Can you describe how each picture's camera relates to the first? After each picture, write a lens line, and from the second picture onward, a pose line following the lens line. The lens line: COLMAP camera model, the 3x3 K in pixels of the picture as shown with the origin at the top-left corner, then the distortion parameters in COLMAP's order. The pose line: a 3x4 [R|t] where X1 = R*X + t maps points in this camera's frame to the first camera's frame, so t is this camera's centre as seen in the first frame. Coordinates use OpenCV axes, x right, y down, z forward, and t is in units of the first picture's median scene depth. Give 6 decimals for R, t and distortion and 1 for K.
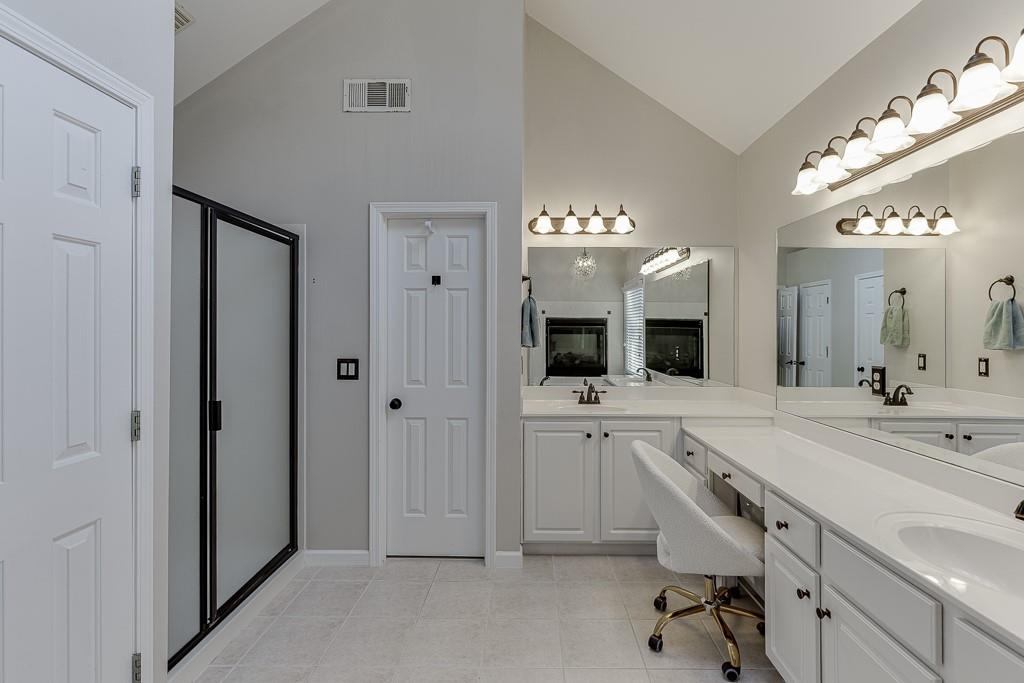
lens RADIAL K [[476.1, 0, 526.3], [0, 476.1, 329.8], [0, 0, 1]] dist [-0.002529, -0.001495]
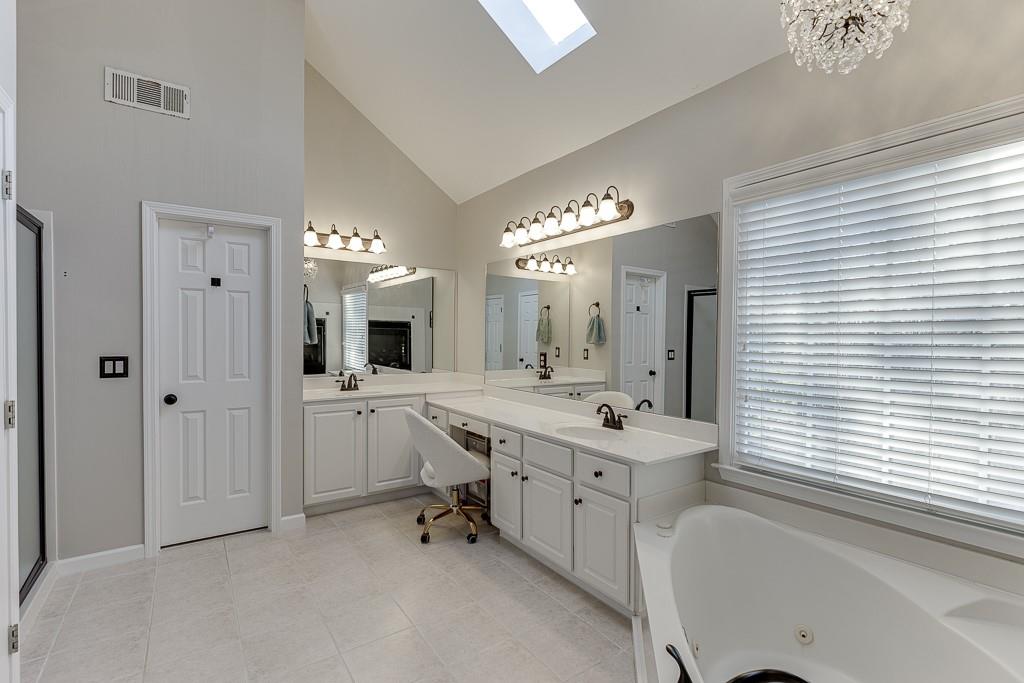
lens RADIAL K [[476.1, 0, 511.1], [0, 476.1, 340.8], [0, 0, 1]] dist [-0.002529, -0.001495]
pose [[0.818024, -0.002268, 0.575179, -0.266600], [-0.010224, 0.999777, 0.018484, 0.002051], [-0.575093, -0.021001, 0.817819, -0.270870]]
